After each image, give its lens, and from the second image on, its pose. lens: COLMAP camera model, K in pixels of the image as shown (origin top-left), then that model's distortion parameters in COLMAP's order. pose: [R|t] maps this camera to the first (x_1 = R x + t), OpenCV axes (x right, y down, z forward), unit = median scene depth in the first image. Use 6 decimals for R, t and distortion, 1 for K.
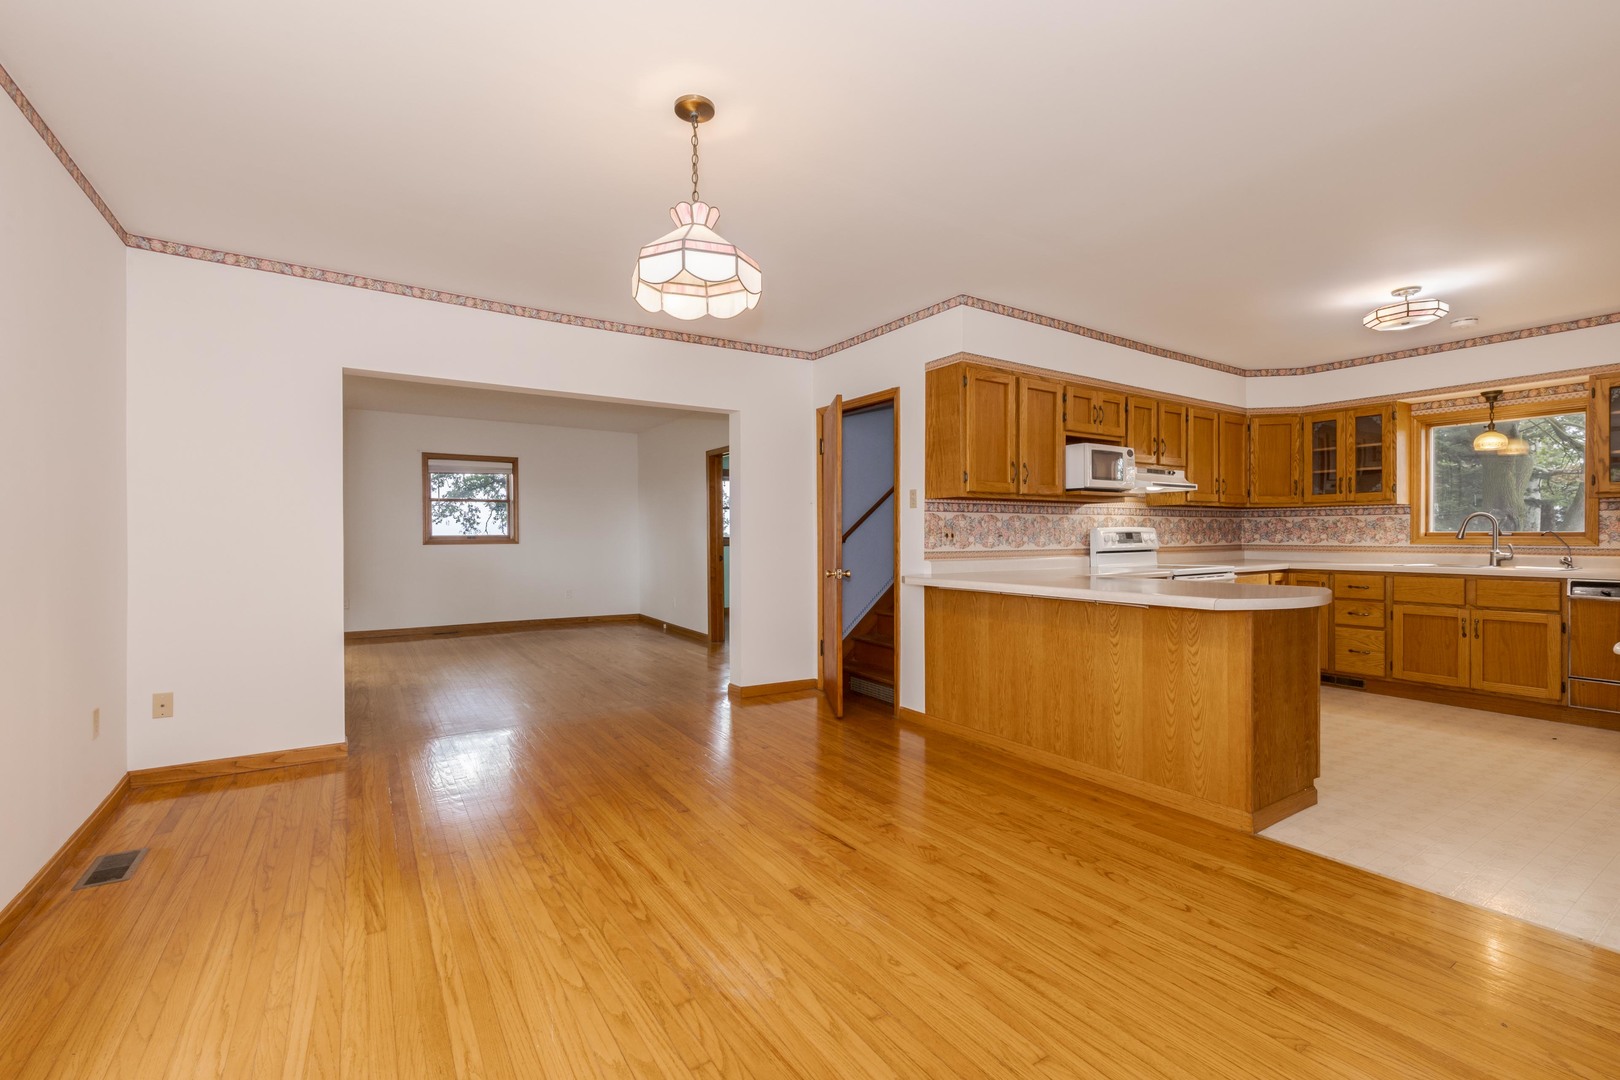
lens RADIAL K [[682.6, 0, 813.4], [0, 682.6, 541.6], [0, 0, 1]] dist [-0.002935, -0.000401]
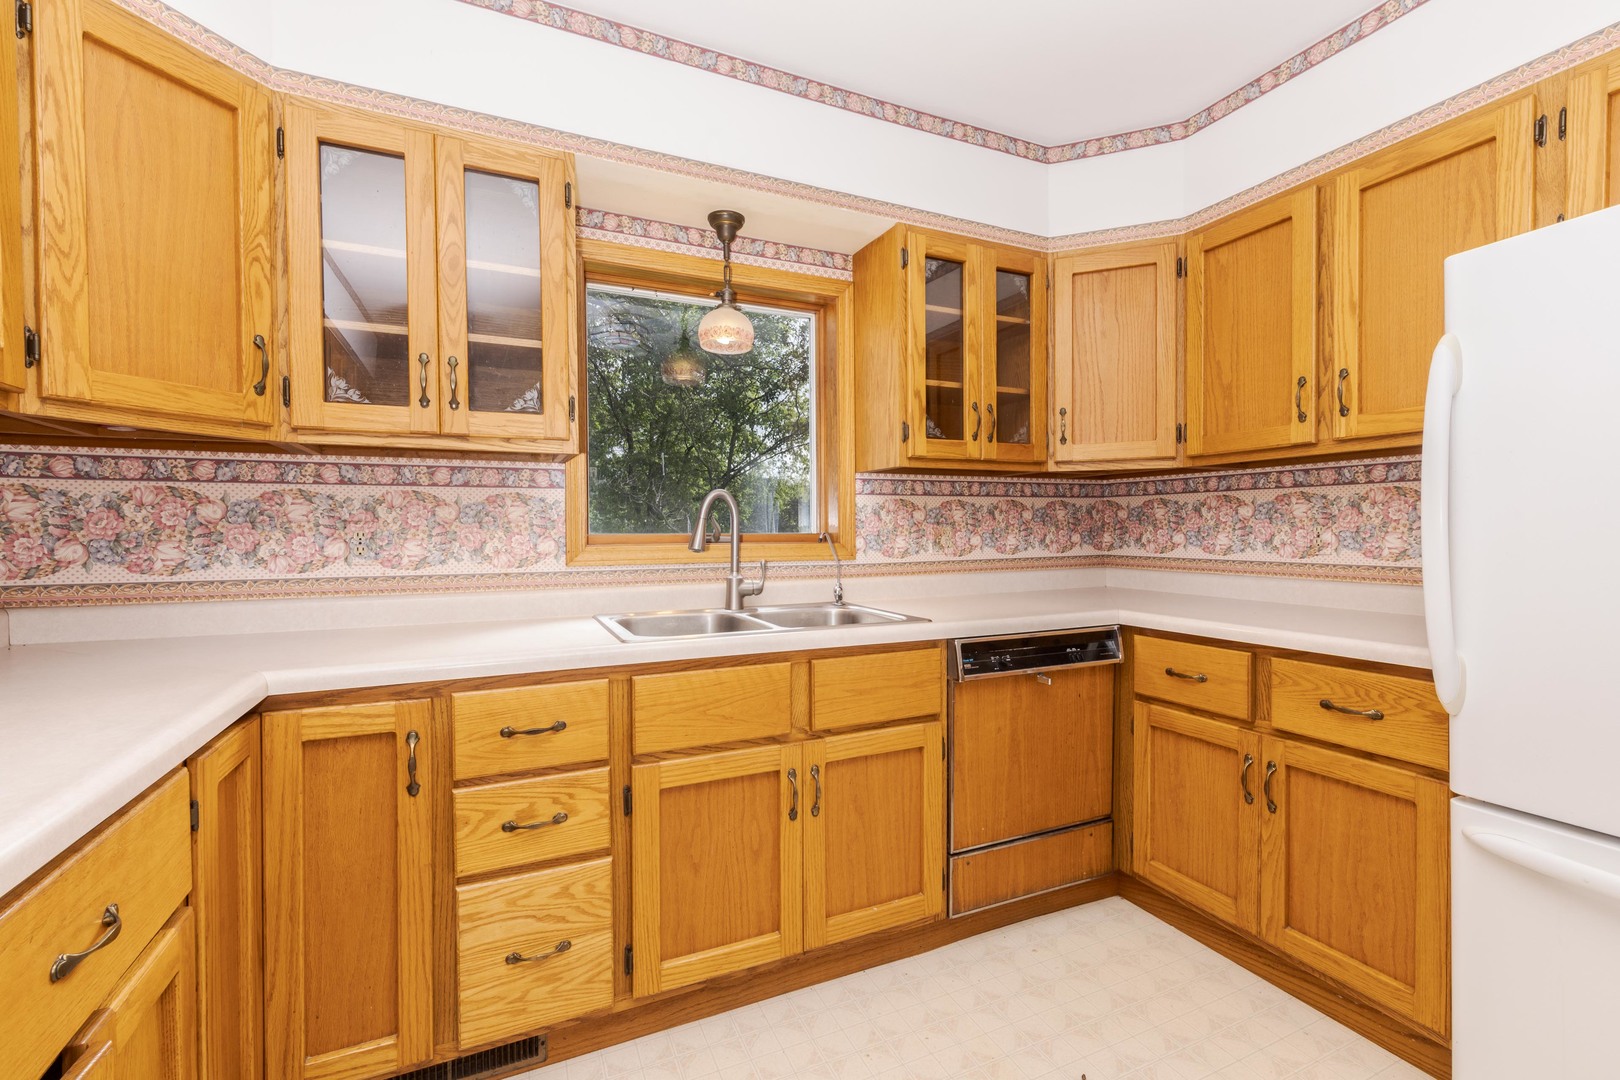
lens RADIAL K [[725.9, 0, 852.3], [0, 725.9, 541.4], [0, 0, 1]] dist [0.000986, -0.000453]
pose [[0.143408, -0.014336, 0.989560, 0.623431], [0.014109, 0.999823, 0.012440, -0.016547], [-0.989563, 0.012178, 0.143585, 0.989070]]
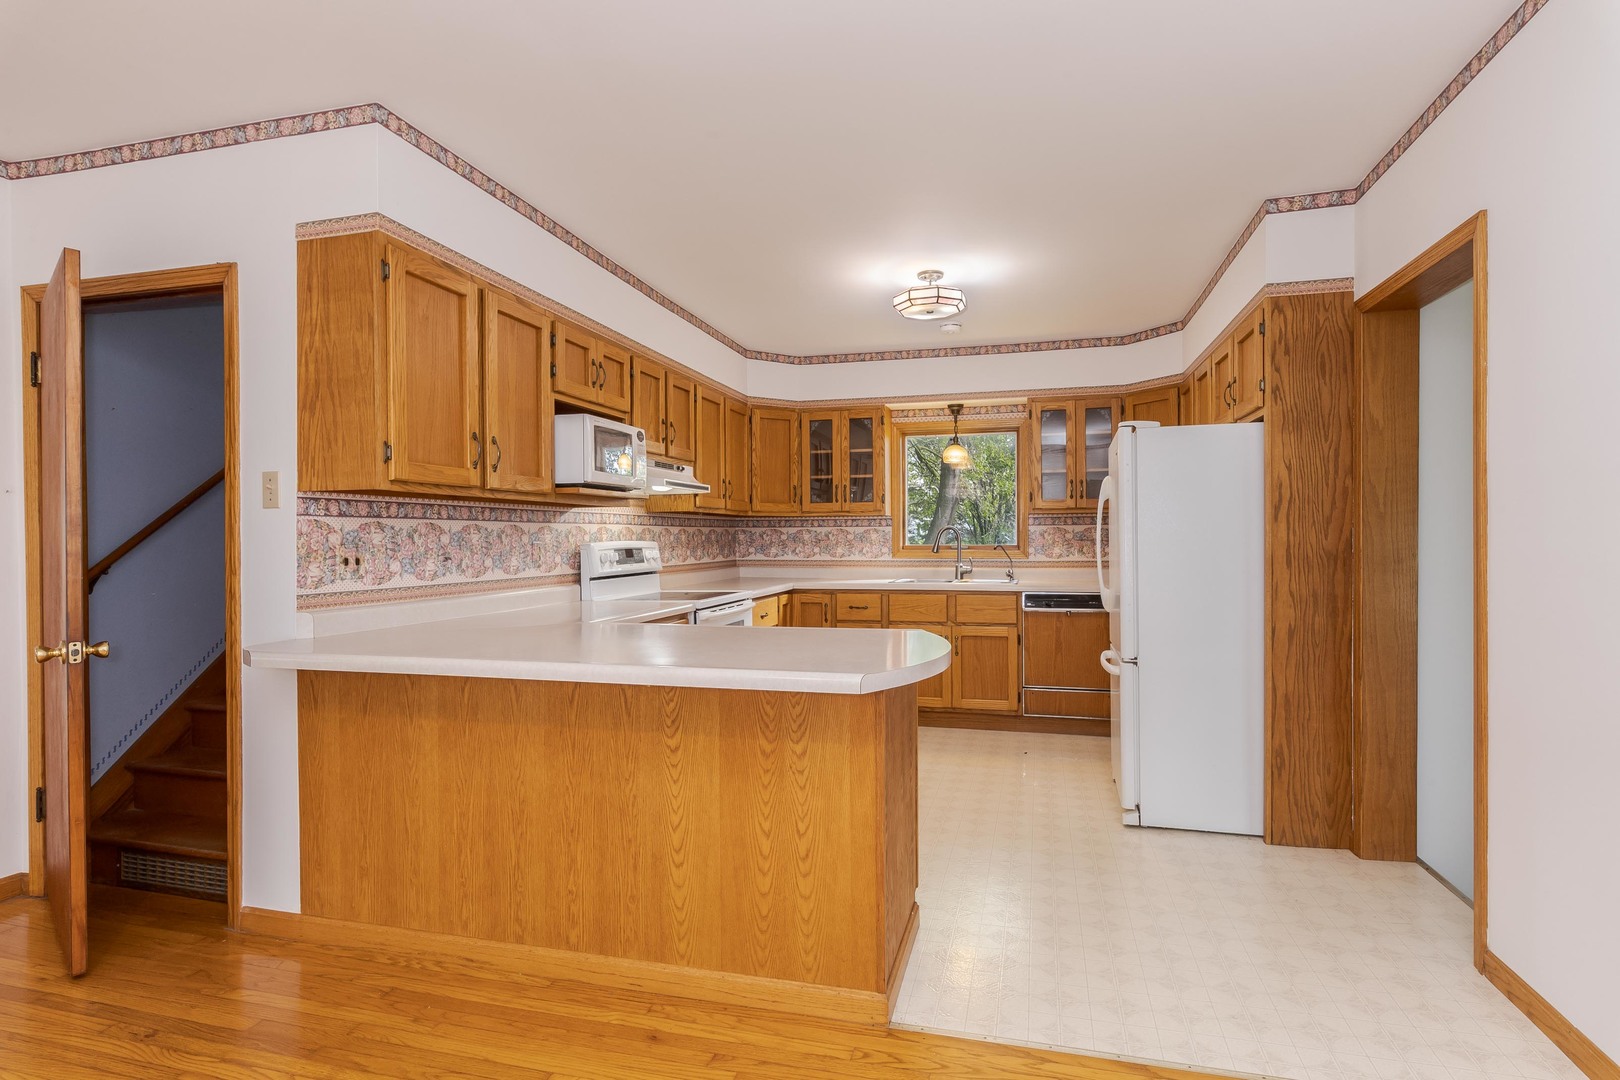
lens RADIAL K [[830.6, 0, 810.8], [0, 830.6, 544.3], [0, 0, 1]] dist [0.003009, -0.000333]
pose [[0.754192, -0.004581, 0.656638, 0.040915], [0.008913, 0.999955, -0.003261, -0.015914], [-0.656594, 0.008312, 0.754199, 0.257535]]
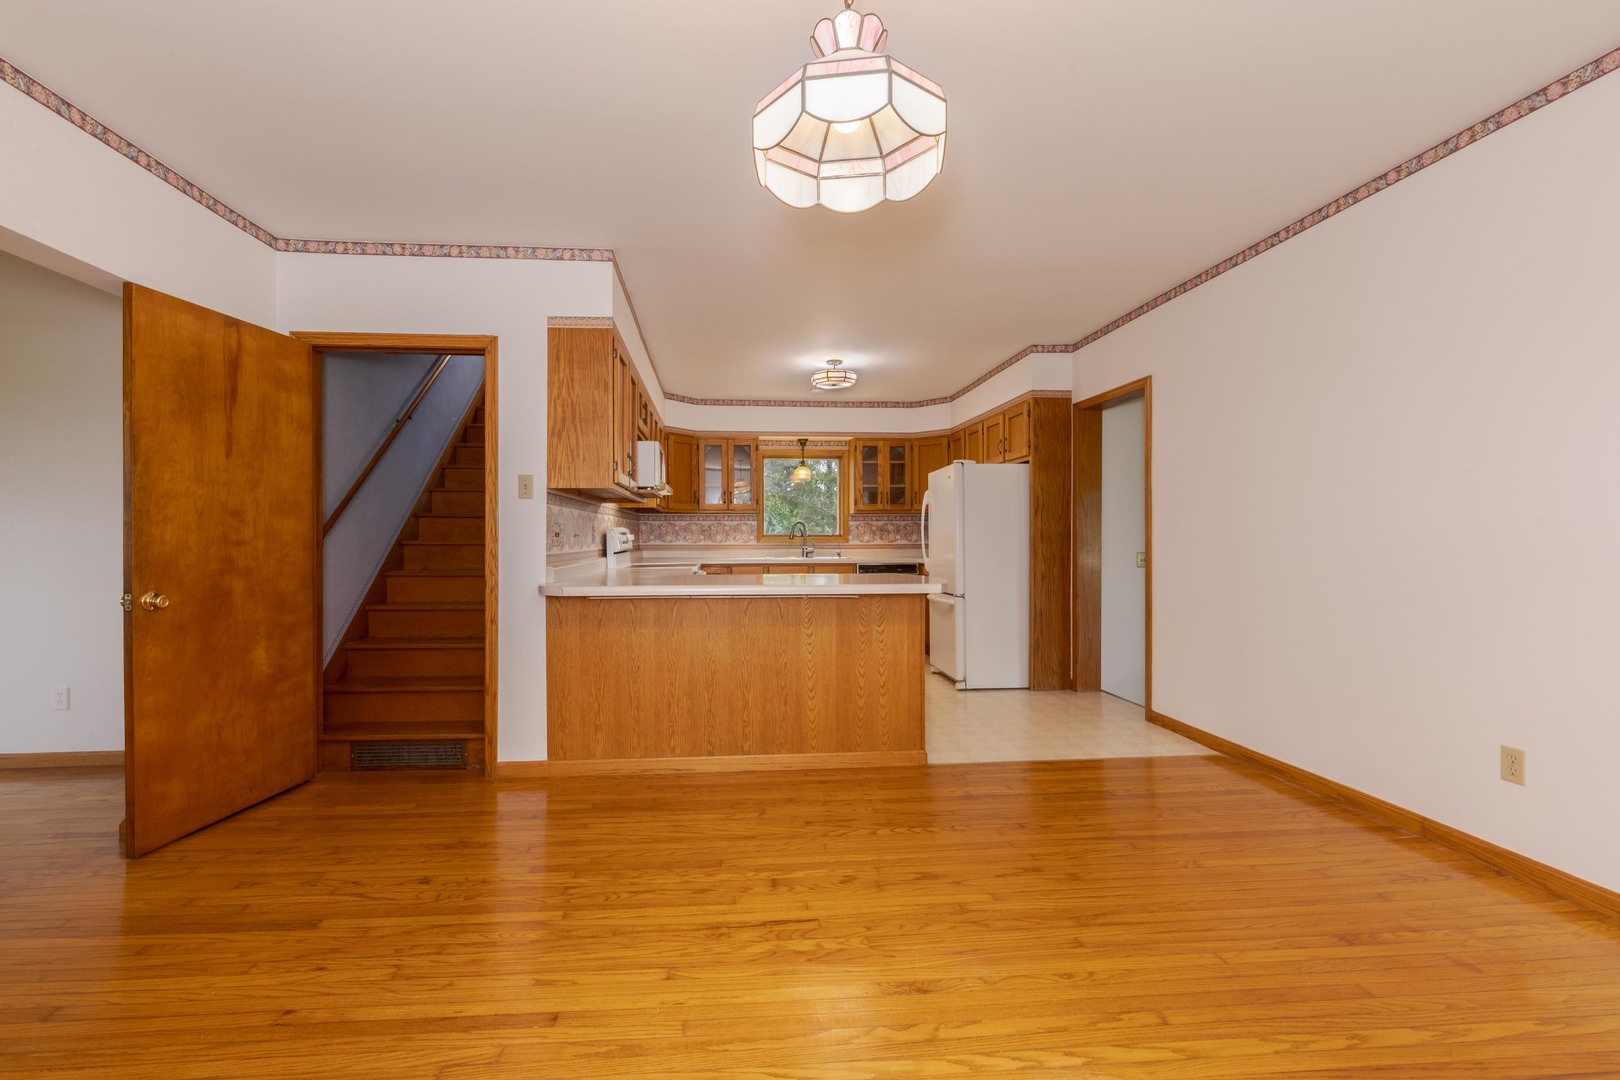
lens RADIAL K [[685.6, 0, 793.5], [0, 685.6, 539.6], [0, 0, 1]] dist [0.000393, -0.000116]
pose [[0.497029, -0.001515, 0.867733, -0.349432], [0.008282, 0.999961, -0.002998, 0.001727], [-0.867695, 0.008677, 0.497022, 0.327394]]
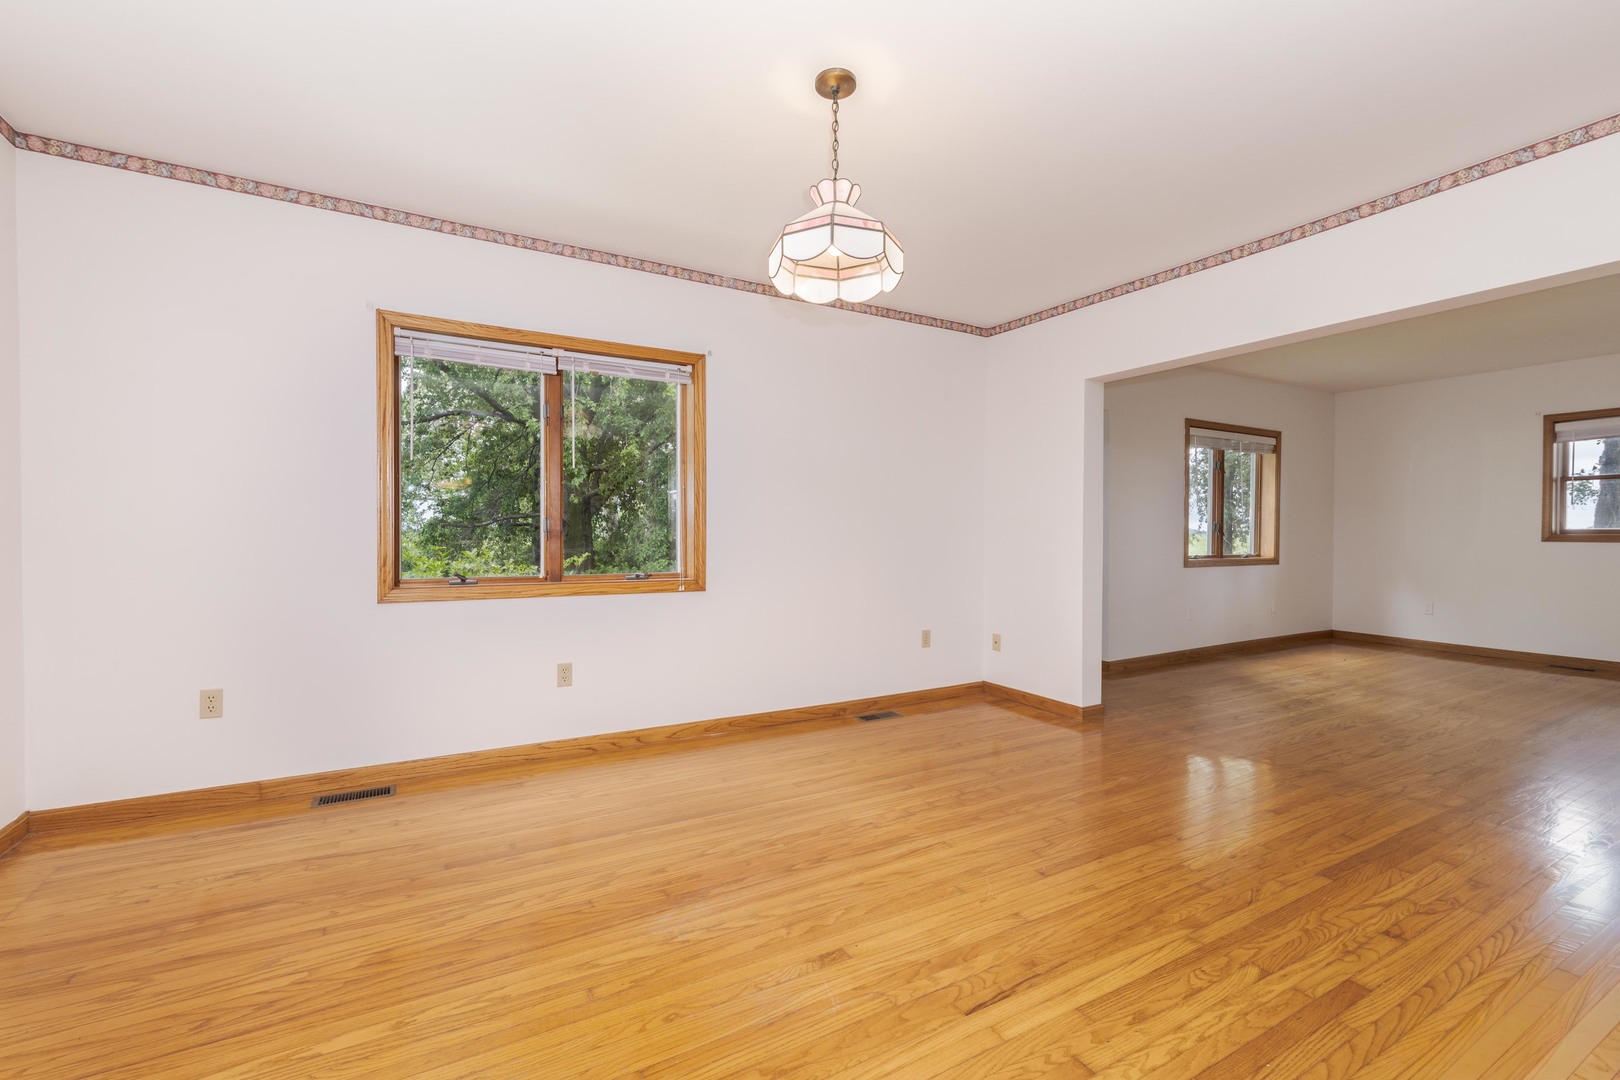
lens RADIAL K [[696.7, 0, 846.0], [0, 696.7, 557.0], [0, 0, 1]] dist [0.000840, -0.000190]
pose [[-0.048642, 0.036213, -0.998160, 0.373729], [-0.008765, 0.999289, 0.036681, -0.000779], [0.998778, 0.010533, -0.048290, 0.485447]]
